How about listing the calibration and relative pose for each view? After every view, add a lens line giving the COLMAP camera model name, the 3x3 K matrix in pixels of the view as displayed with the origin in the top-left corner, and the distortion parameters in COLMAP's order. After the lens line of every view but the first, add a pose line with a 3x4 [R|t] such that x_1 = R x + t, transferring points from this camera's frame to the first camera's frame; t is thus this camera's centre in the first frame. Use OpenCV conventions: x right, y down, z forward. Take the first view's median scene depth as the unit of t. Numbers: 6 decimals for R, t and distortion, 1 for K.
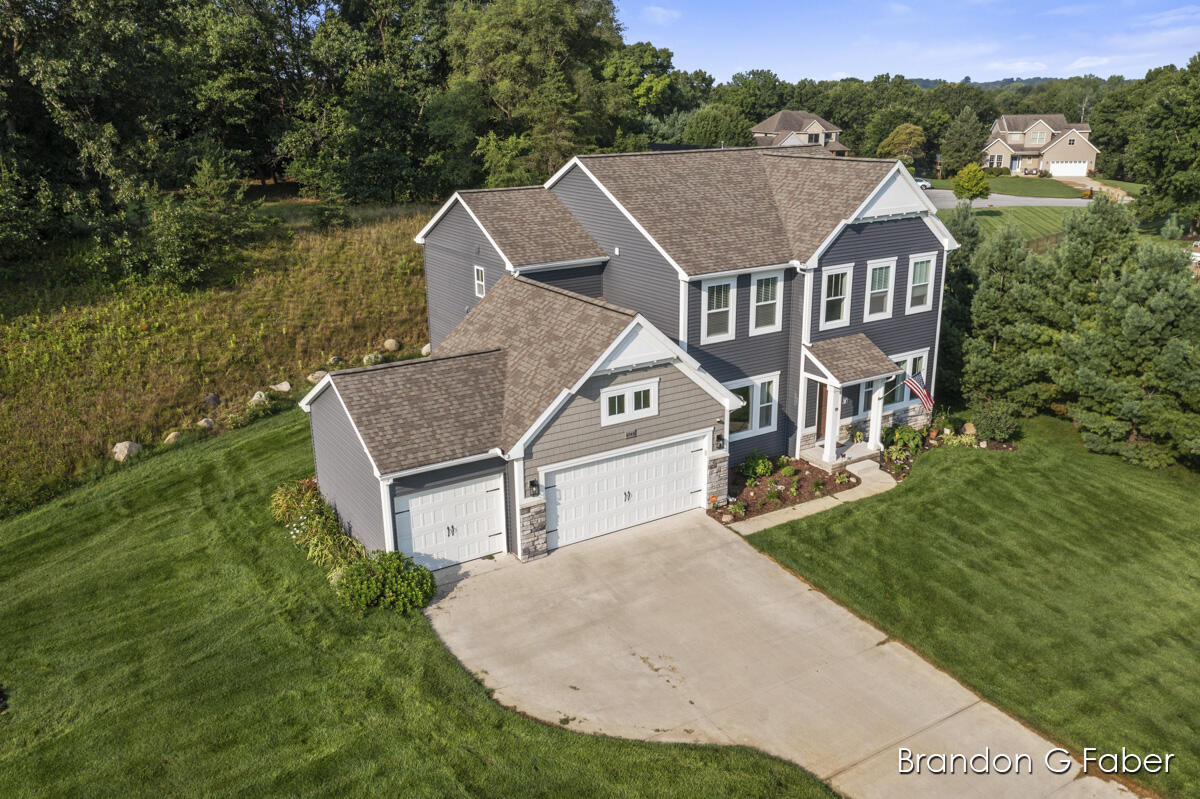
lens RADIAL K [[951.4, 0, 600.0], [0, 951.4, 399.5], [0, 0, 1]] dist [0.003350, 0.003095]
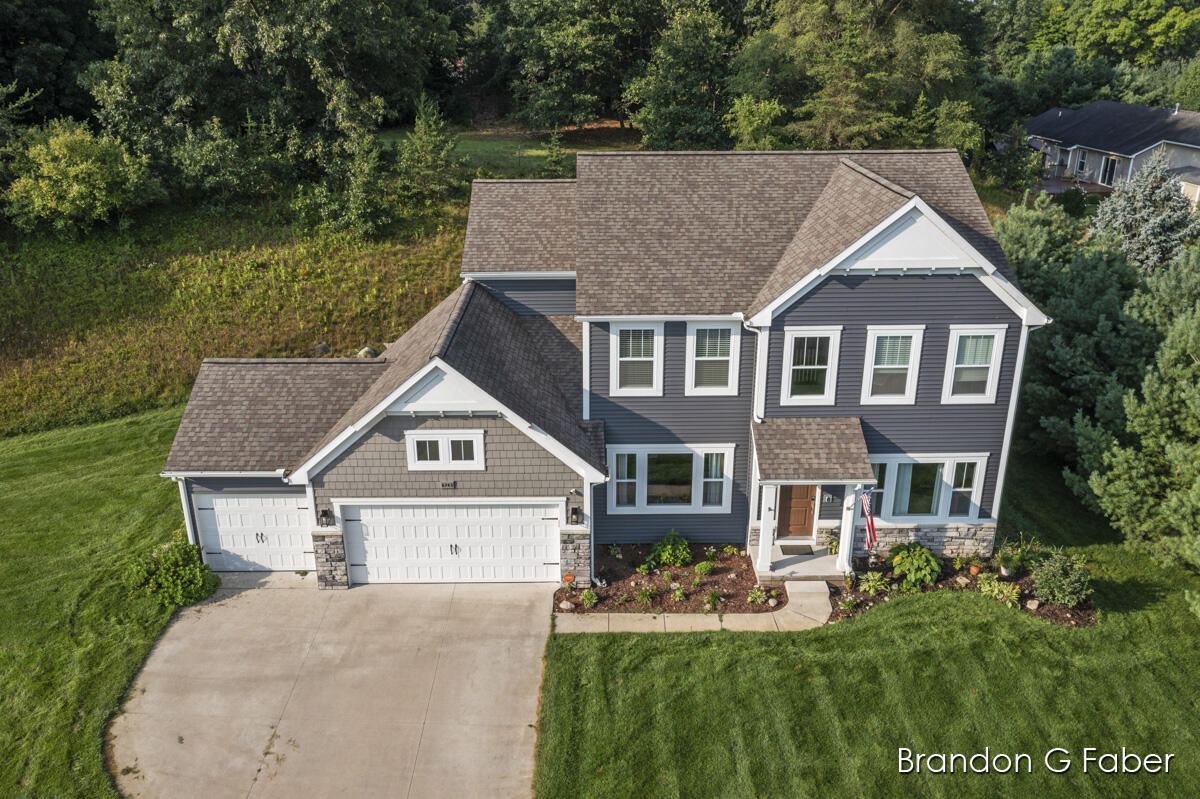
lens RADIAL K [[953.7, 0, 600.0], [0, 953.7, 399.5], [0, 0, 1]] dist [0.006965, 0.003203]
pose [[0.851261, 0.199232, -0.485450, 0.498317], [-0.164550, 0.979808, 0.113575, -0.145617], [0.498276, -0.016801, 0.866856, 0.258340]]
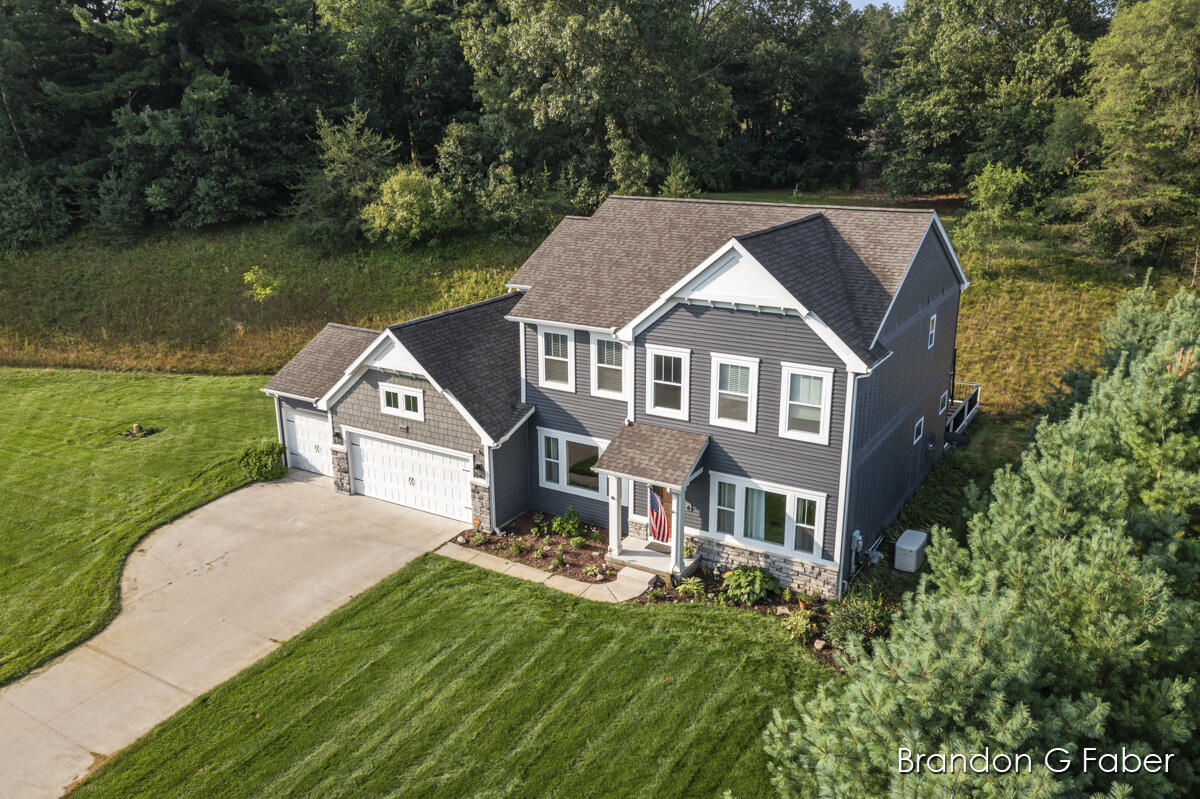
lens RADIAL K [[956.2, 0, 600.0], [0, 956.2, 399.5], [0, 0, 1]] dist [0.025158, 0.002279]
pose [[0.446082, 0.272515, -0.852494, 1.006503], [-0.268639, 0.949365, 0.162911, -0.226477], [0.853723, 0.156341, 0.496703, 0.530087]]
